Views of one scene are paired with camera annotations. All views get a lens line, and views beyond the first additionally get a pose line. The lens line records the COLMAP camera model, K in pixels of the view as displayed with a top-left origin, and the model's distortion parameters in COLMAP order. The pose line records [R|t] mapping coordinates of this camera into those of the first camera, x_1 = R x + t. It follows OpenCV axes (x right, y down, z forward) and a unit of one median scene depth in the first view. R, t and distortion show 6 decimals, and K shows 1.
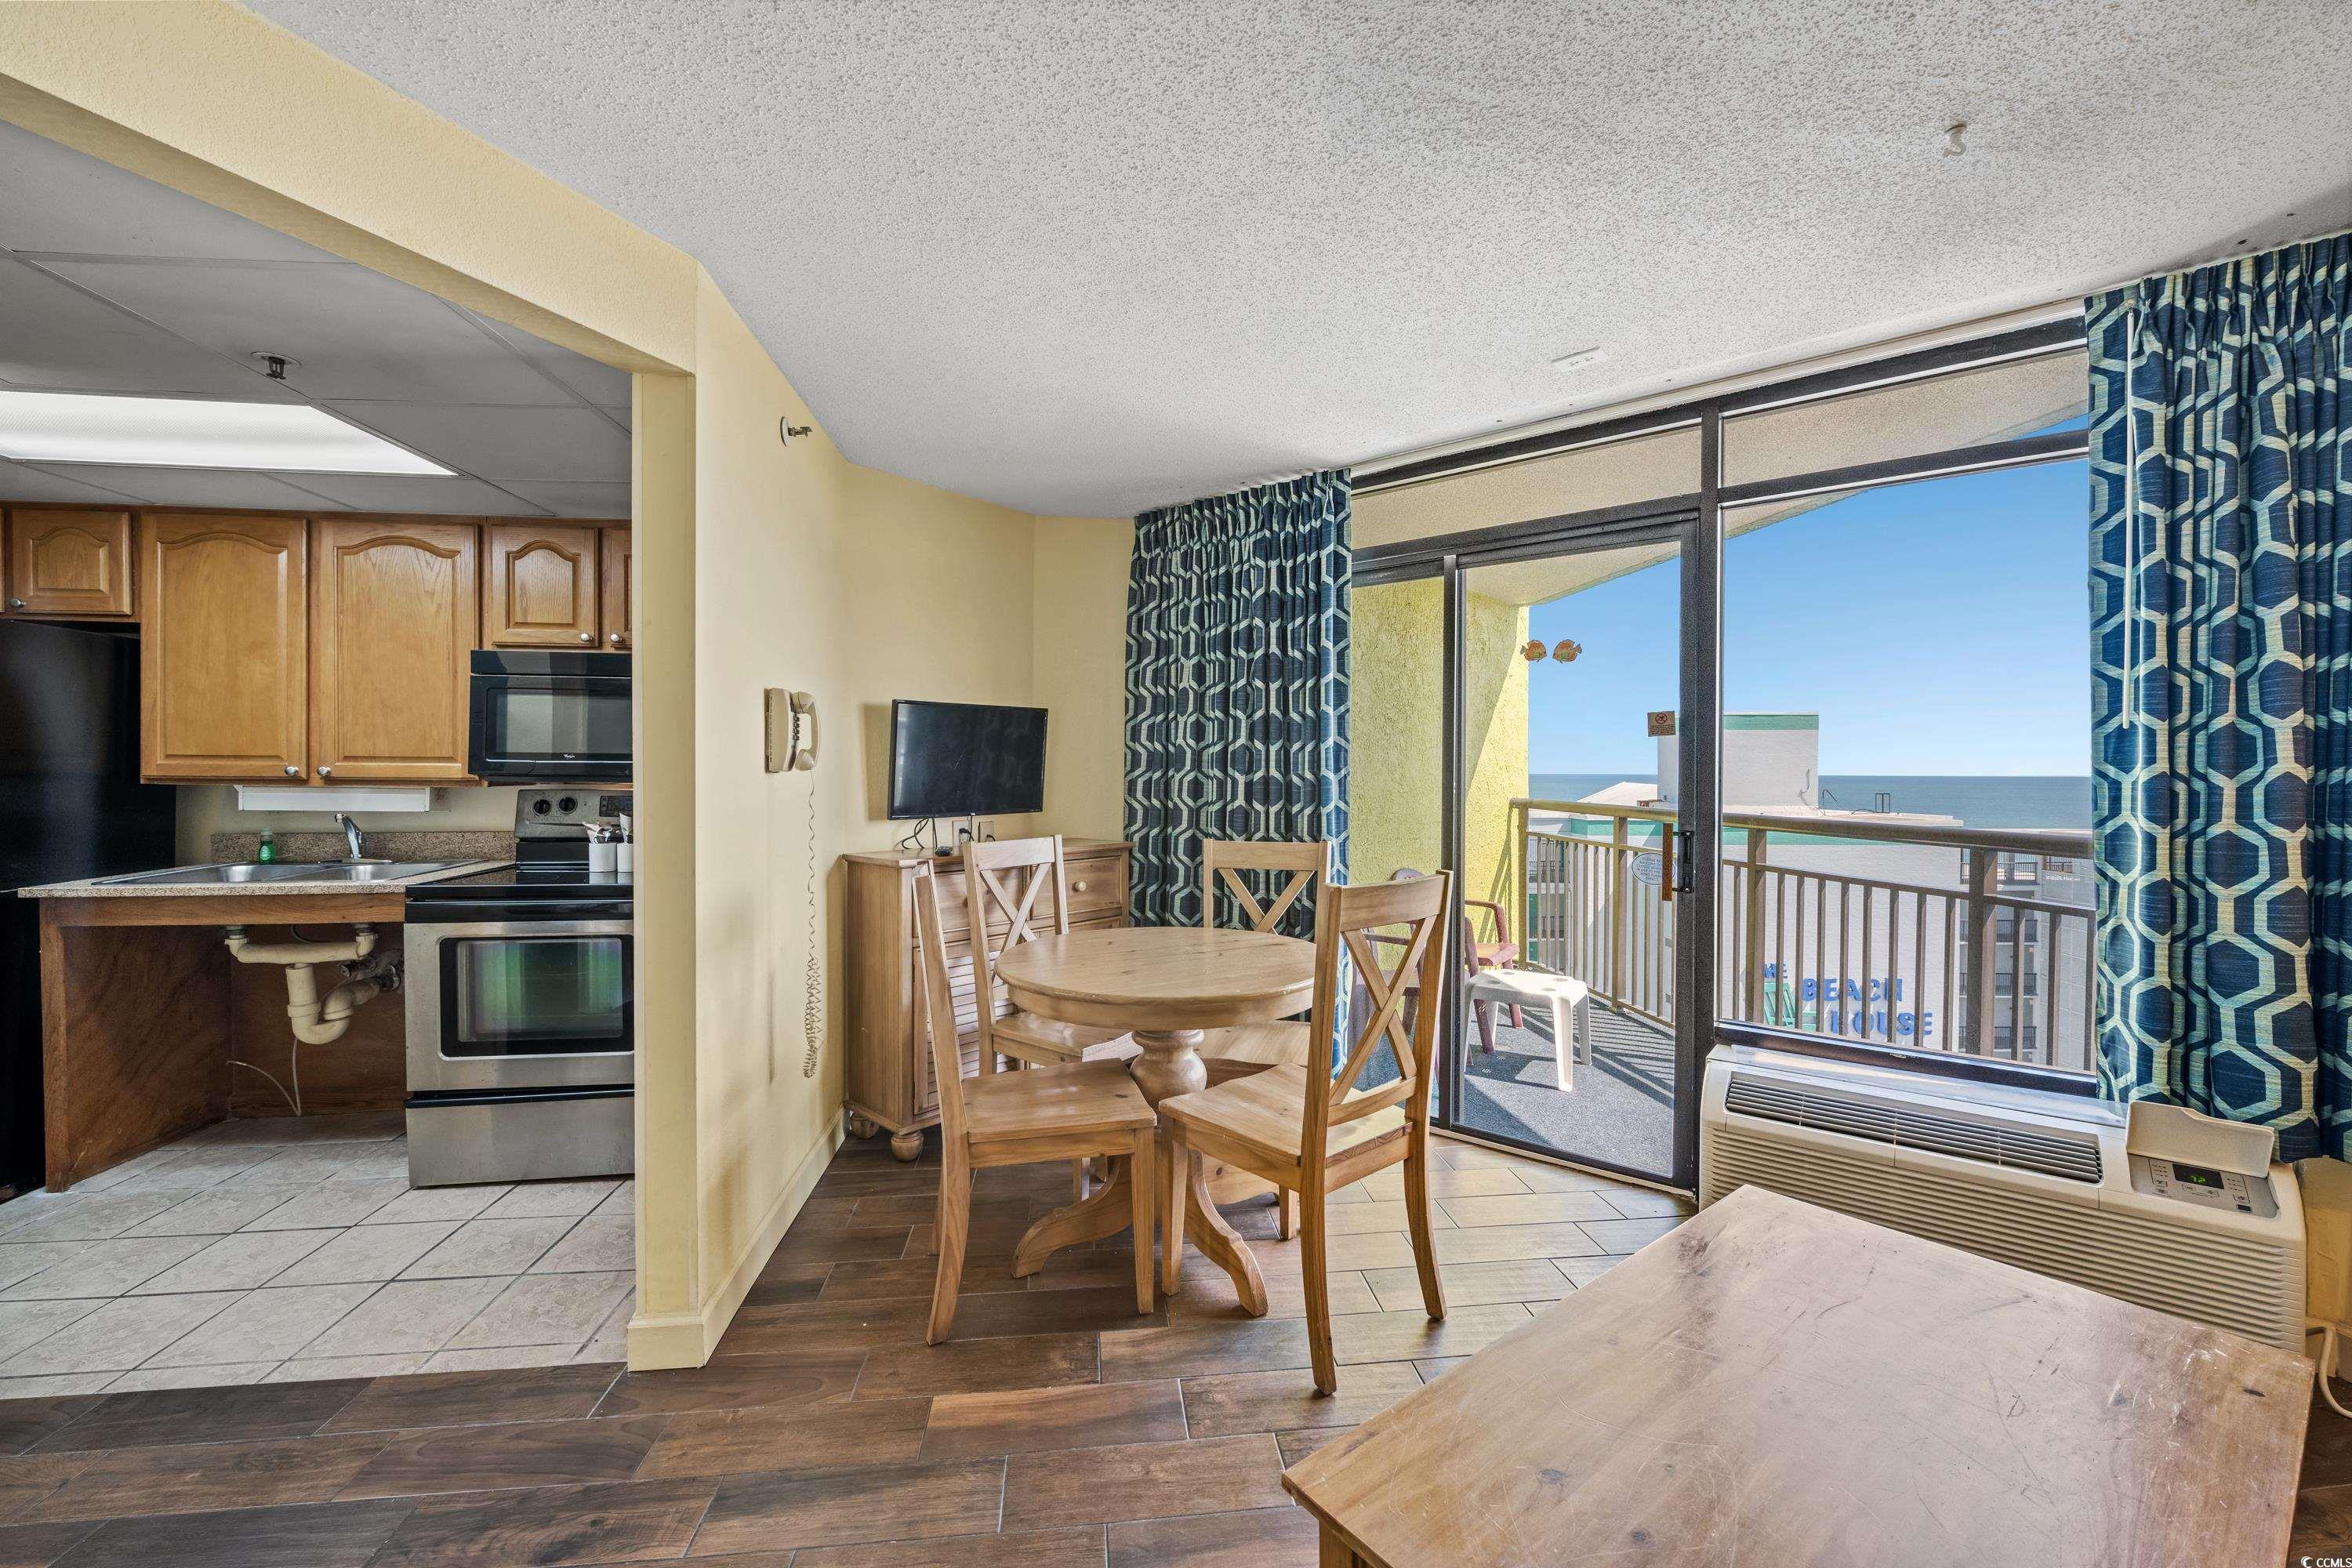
lens RADIAL K [[941.0, 0, 1184.3], [0, 941.0, 782.6], [0, 0, 1]] dist [-0.008493, 0.000036]
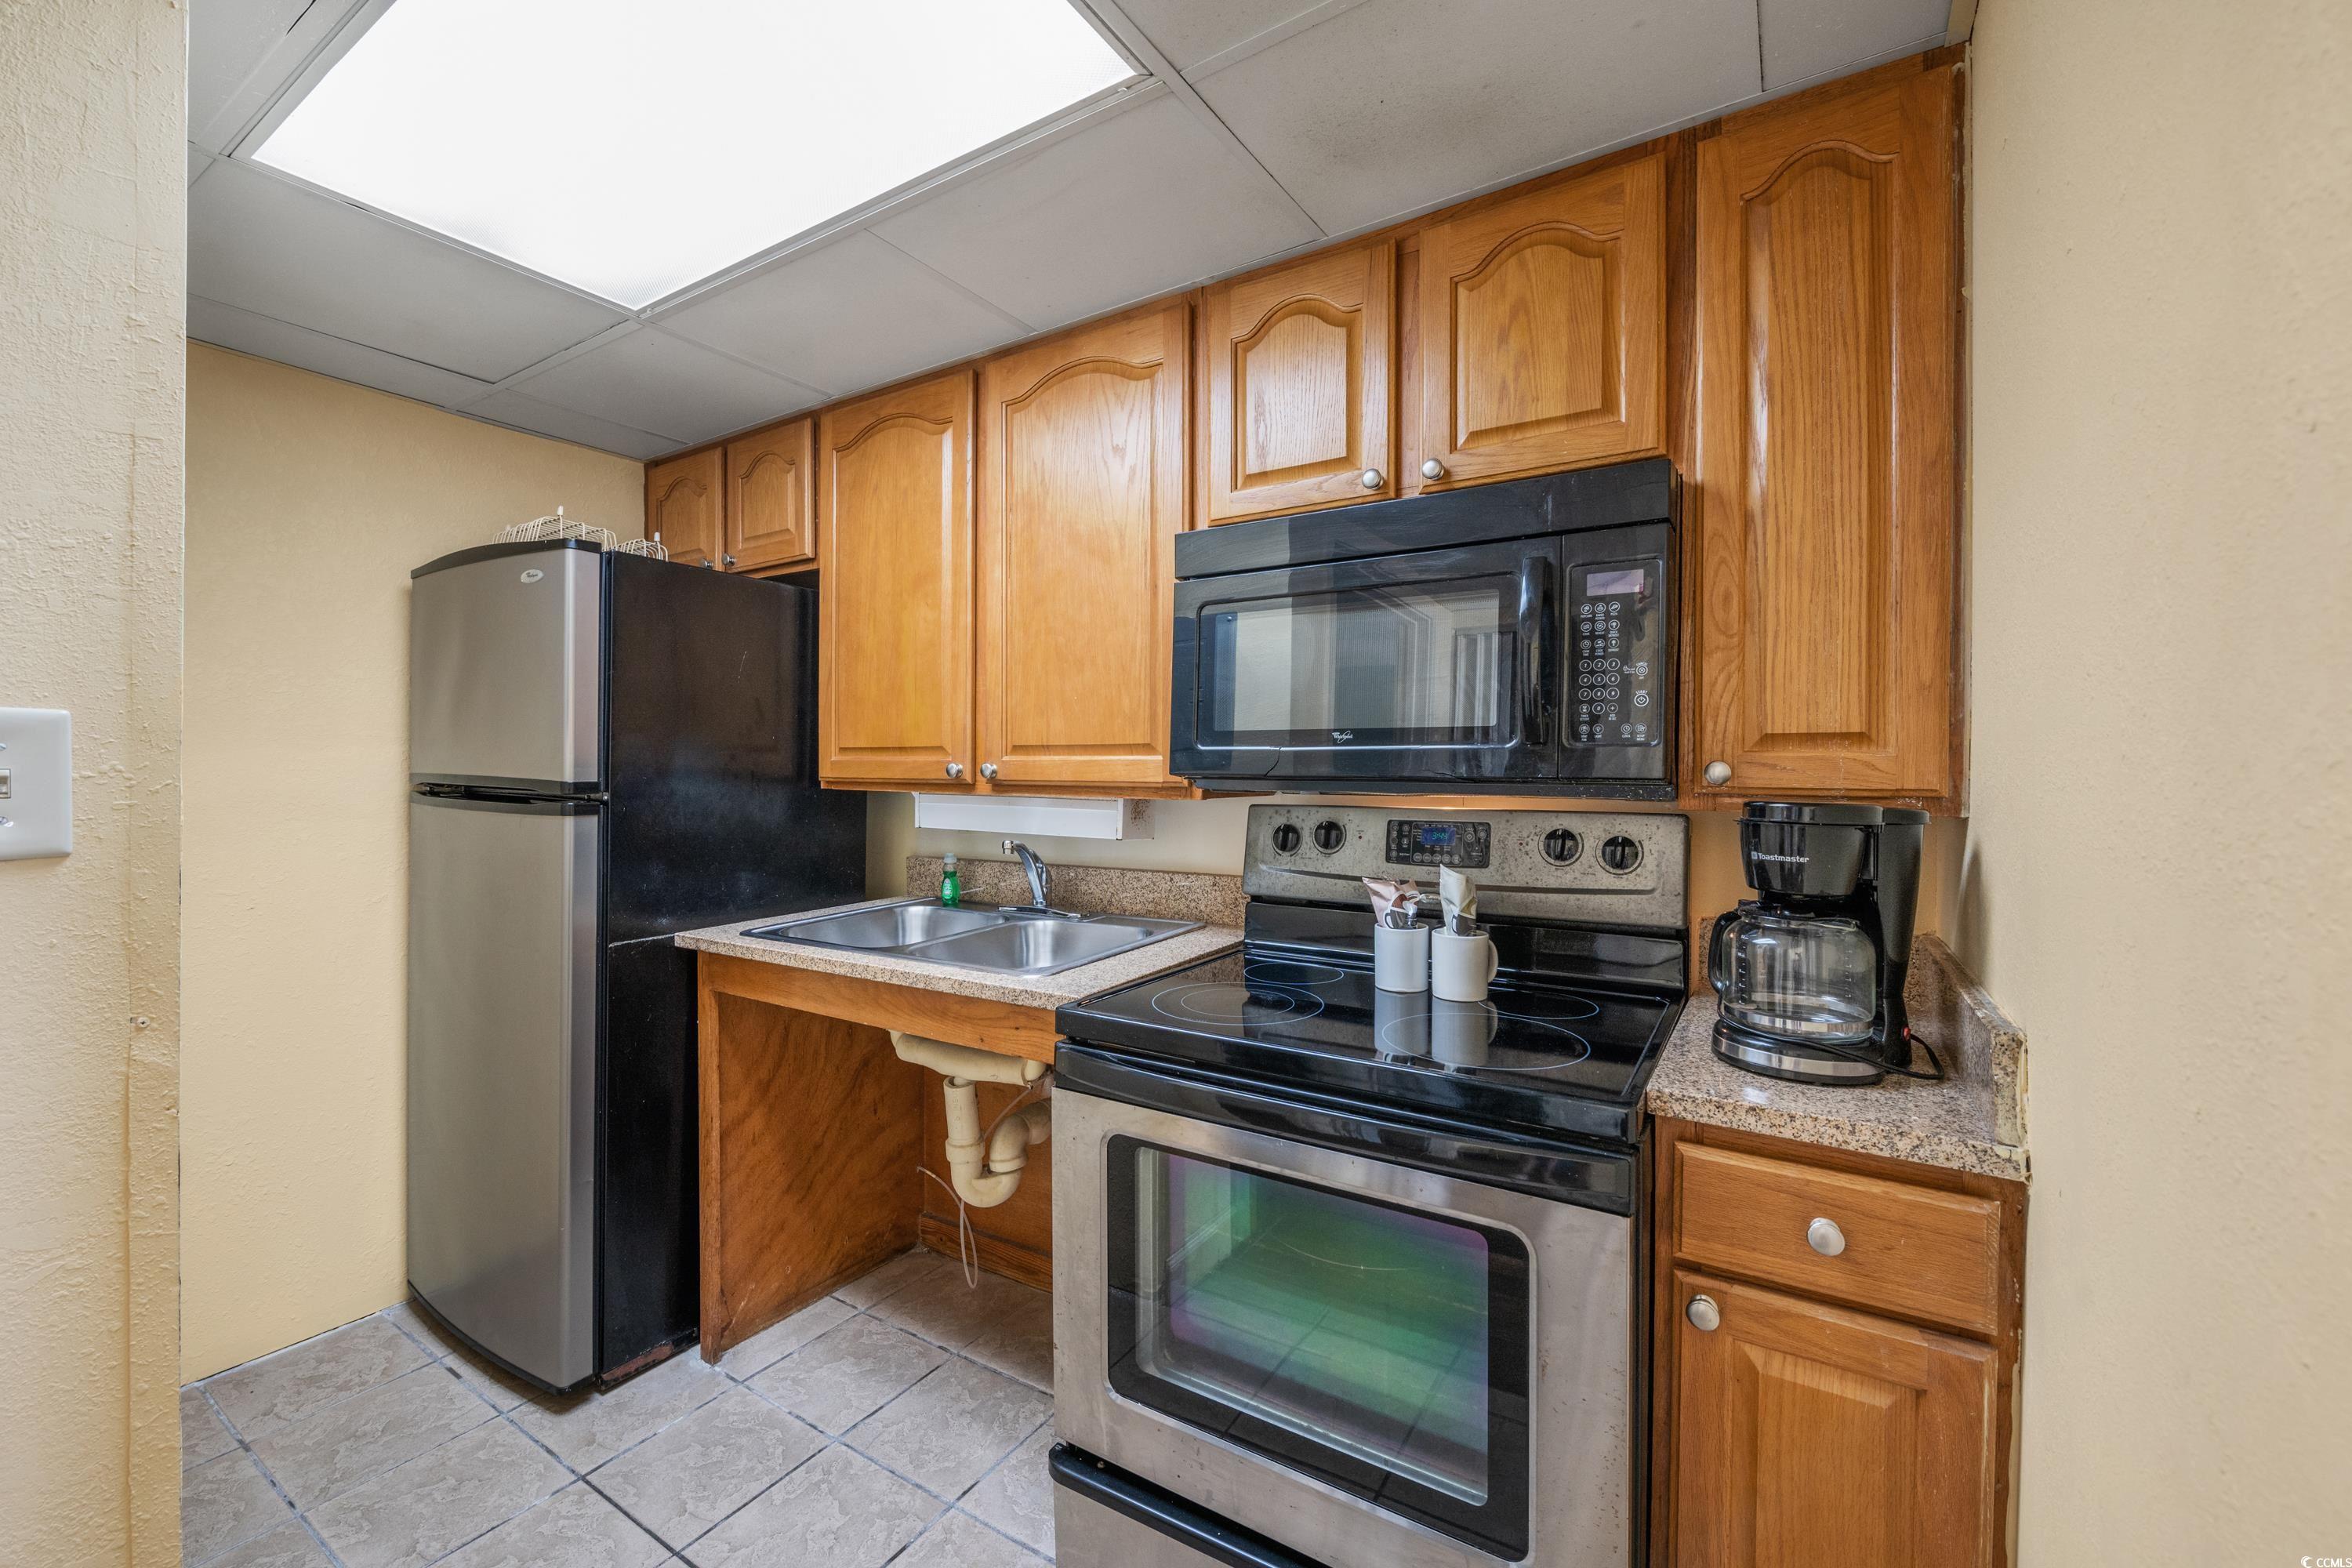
lens RADIAL K [[941.0, 0, 1181.9], [0, 941.0, 777.3], [0, 0, 1]] dist [-0.008493, 0.000036]
pose [[0.773394, 0.000572, -0.633925, -0.426482], [-0.006343, 0.999957, -0.006836, -0.004333], [0.633894, 0.009308, 0.773364, 0.597096]]
